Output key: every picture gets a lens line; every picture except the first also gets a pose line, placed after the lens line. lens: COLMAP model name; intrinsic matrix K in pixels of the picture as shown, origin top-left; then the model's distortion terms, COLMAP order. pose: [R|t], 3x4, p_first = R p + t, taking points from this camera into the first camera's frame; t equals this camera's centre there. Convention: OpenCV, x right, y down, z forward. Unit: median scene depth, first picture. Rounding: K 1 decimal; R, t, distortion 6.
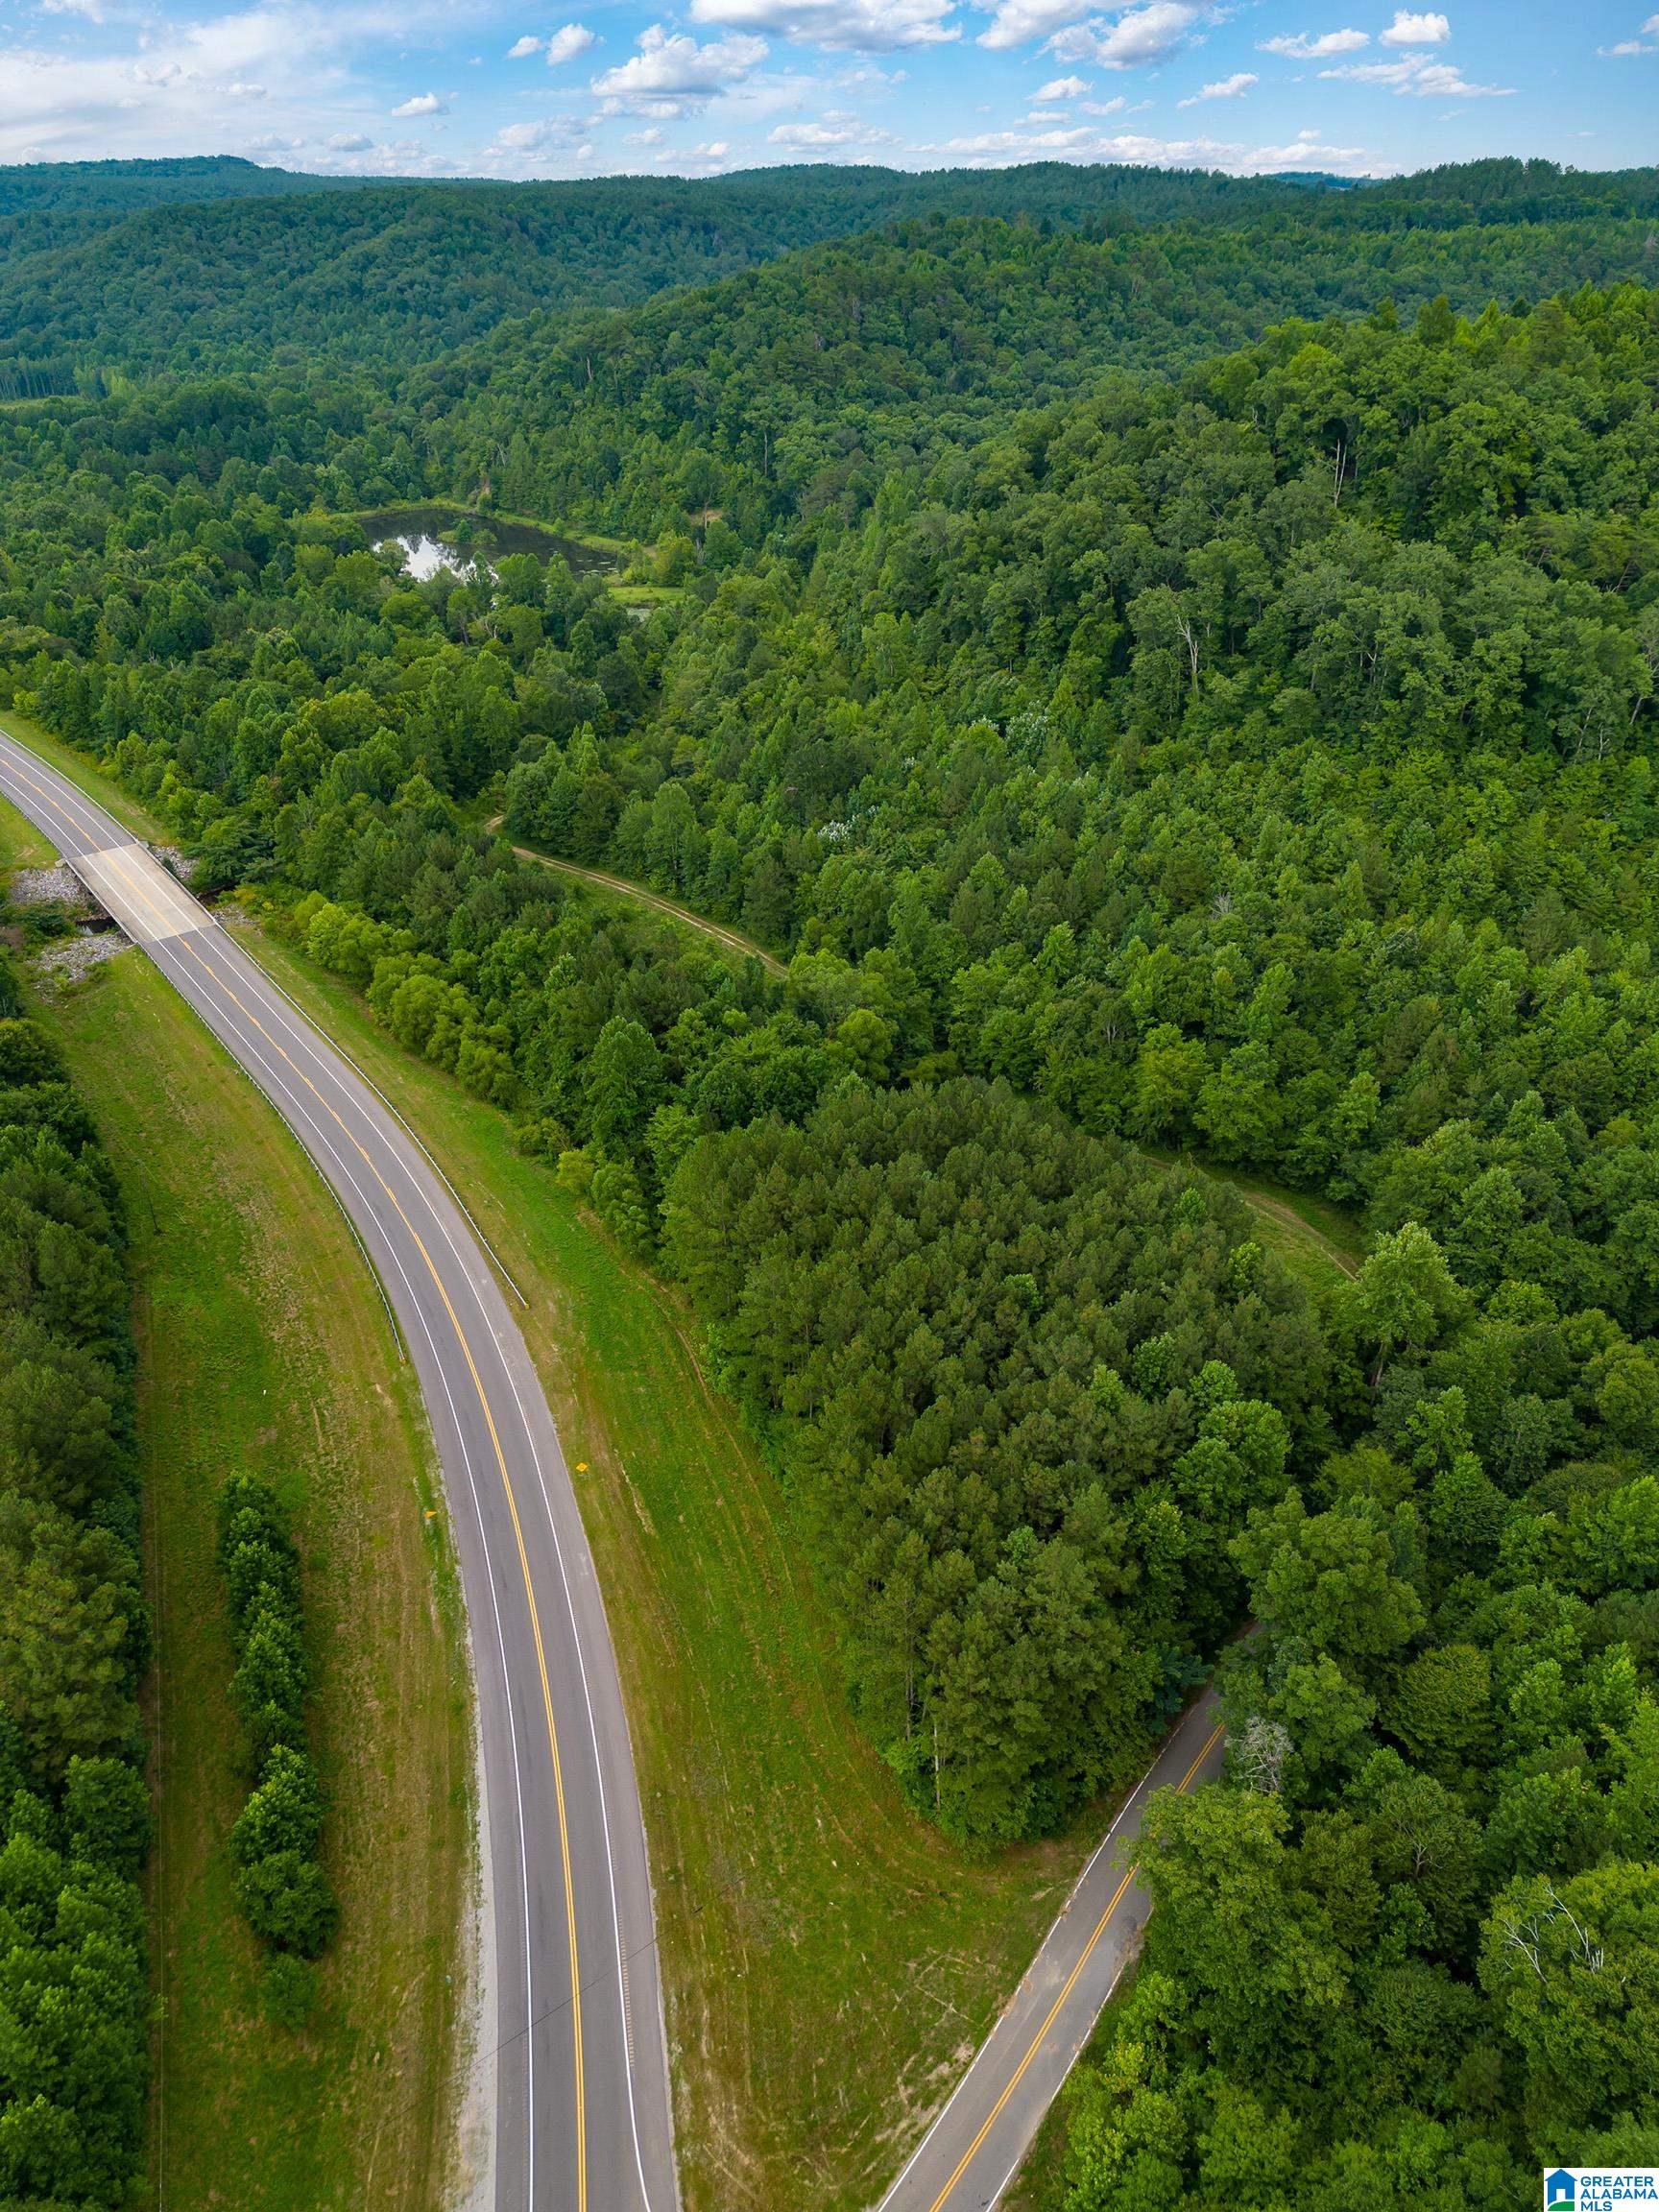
lens RADIAL K [[1550.0, 0, 827.2], [0, 1550.0, 1106.7], [0, 0, 1]] dist [0.079047, -0.078386]
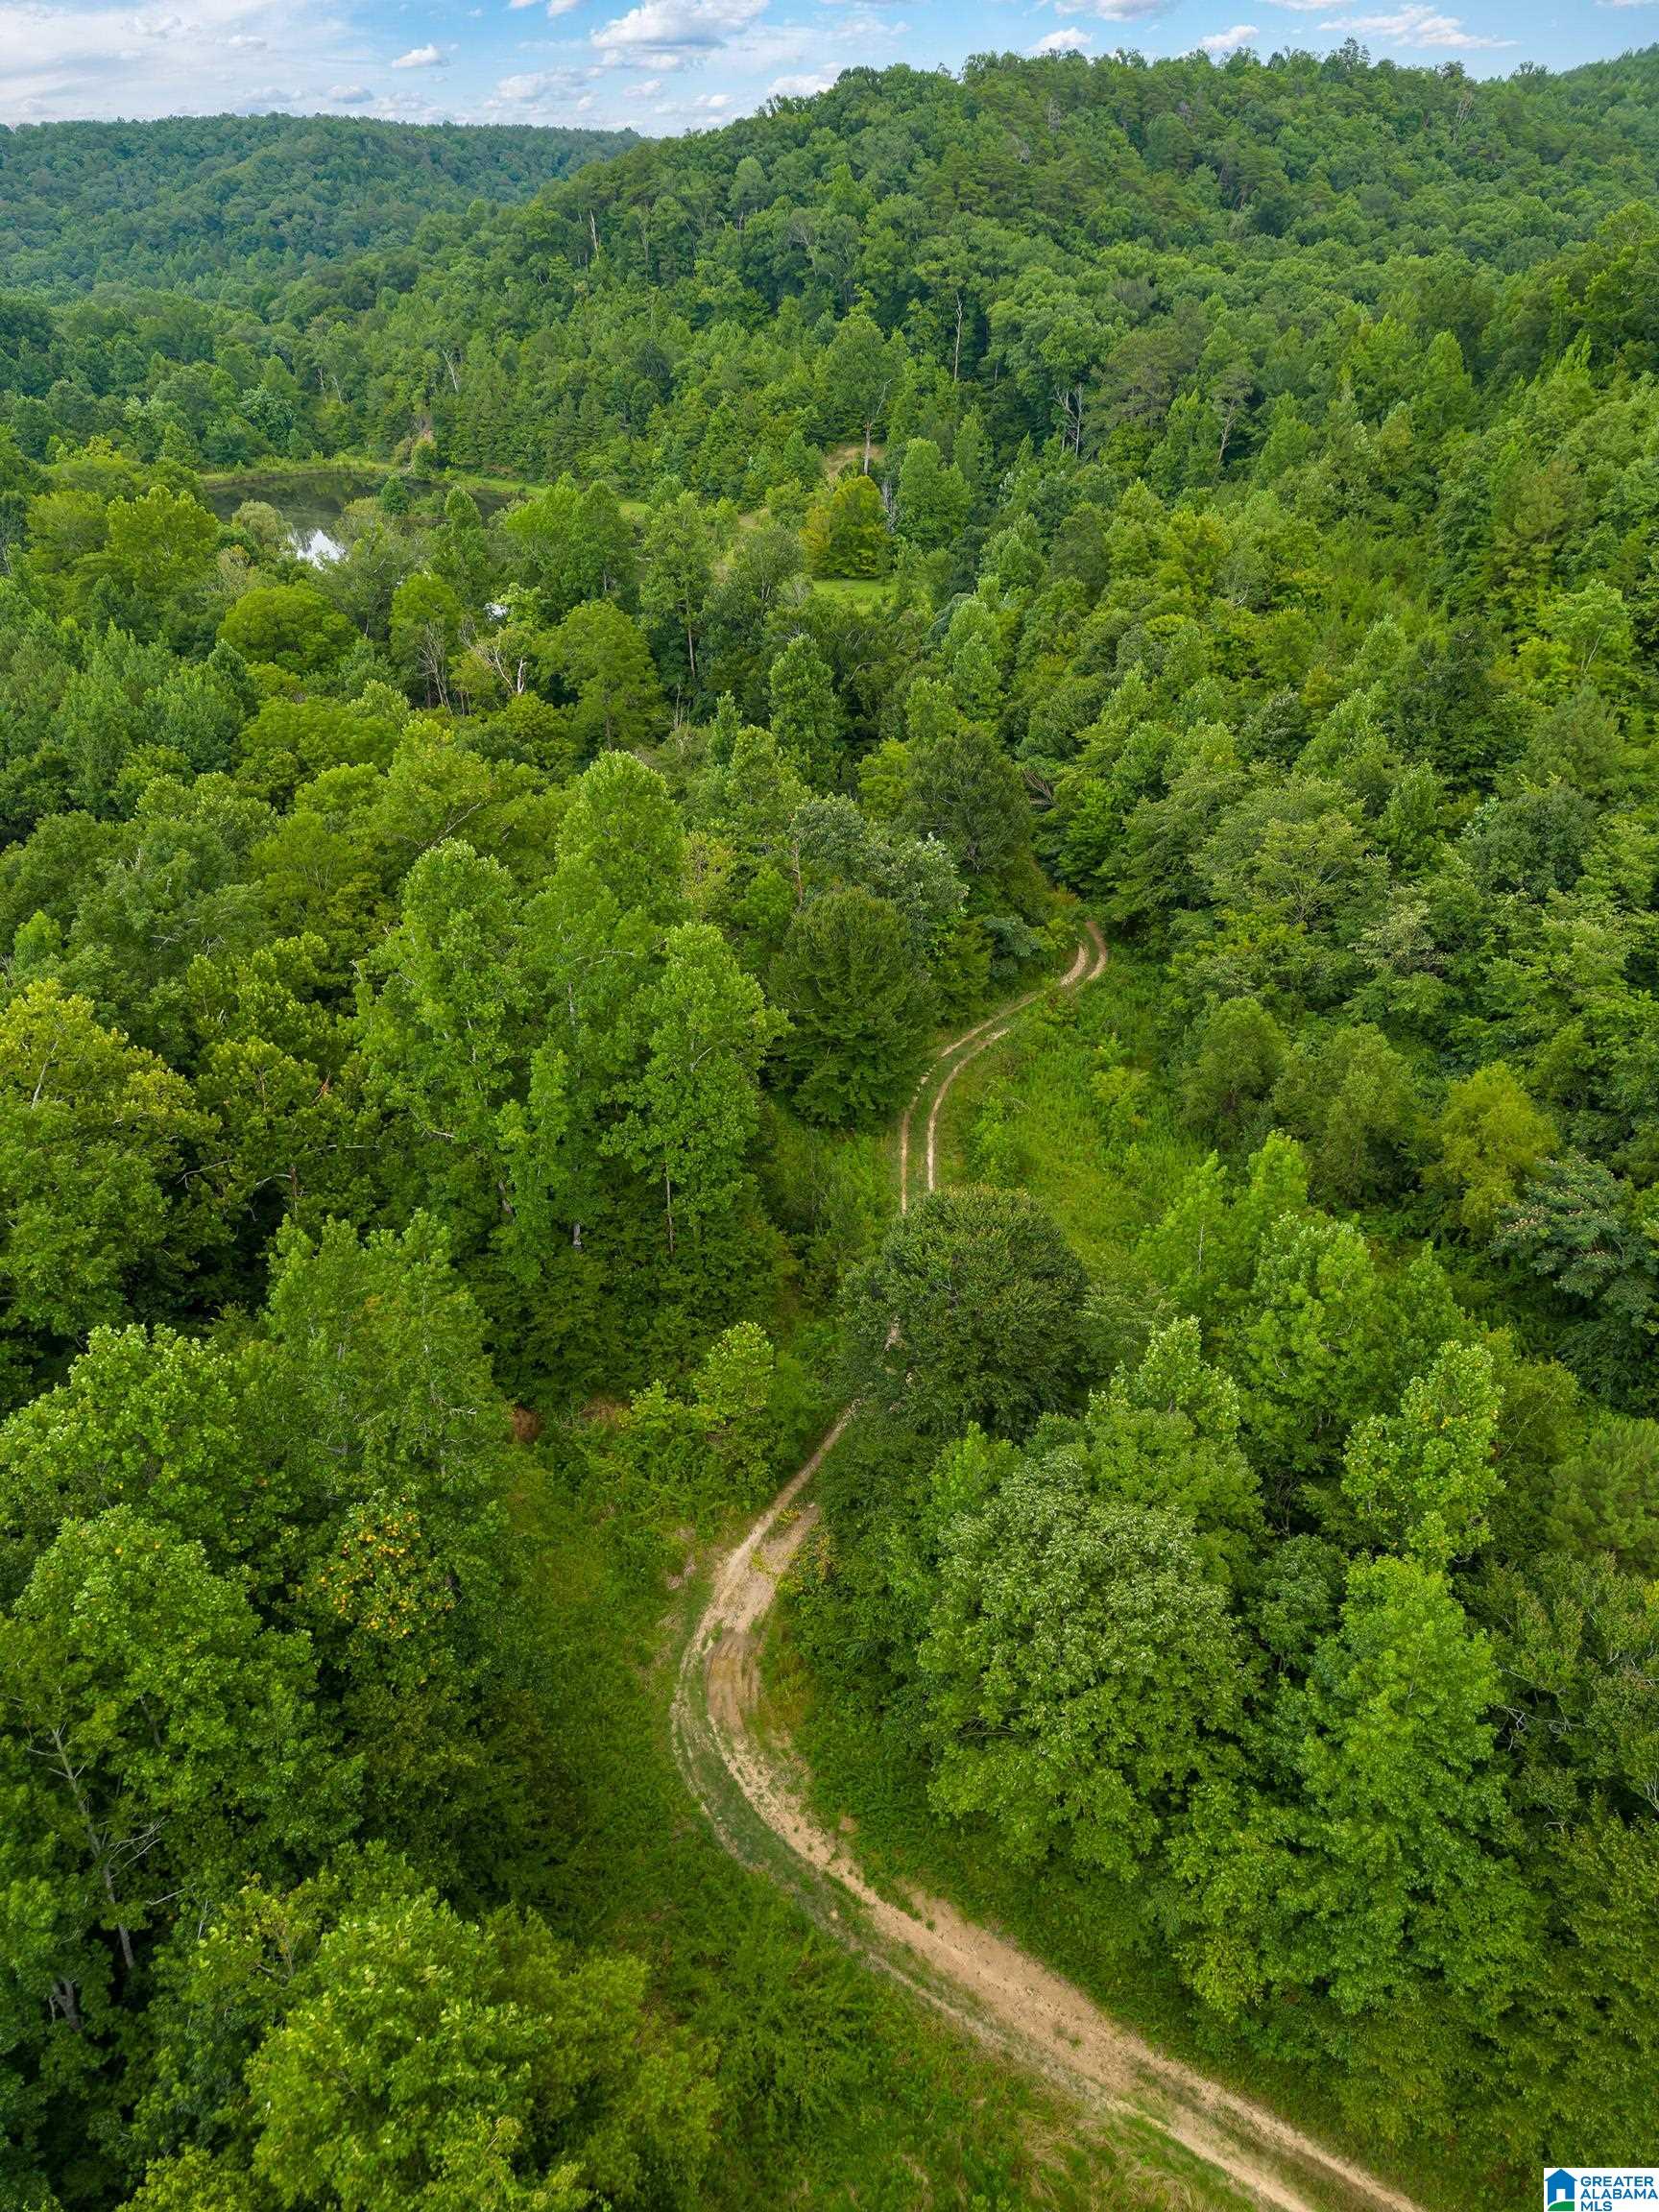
lens RADIAL K [[1545.3, 0, 826.2], [0, 1545.3, 1113.2], [0, 0, 1]] dist [0.078142, -0.081408]
pose [[0.997801, -0.037558, 0.054615, -0.228168], [0.038610, 0.999086, -0.018338, -0.260788], [-0.053876, 0.020406, 0.998339, 0.862347]]
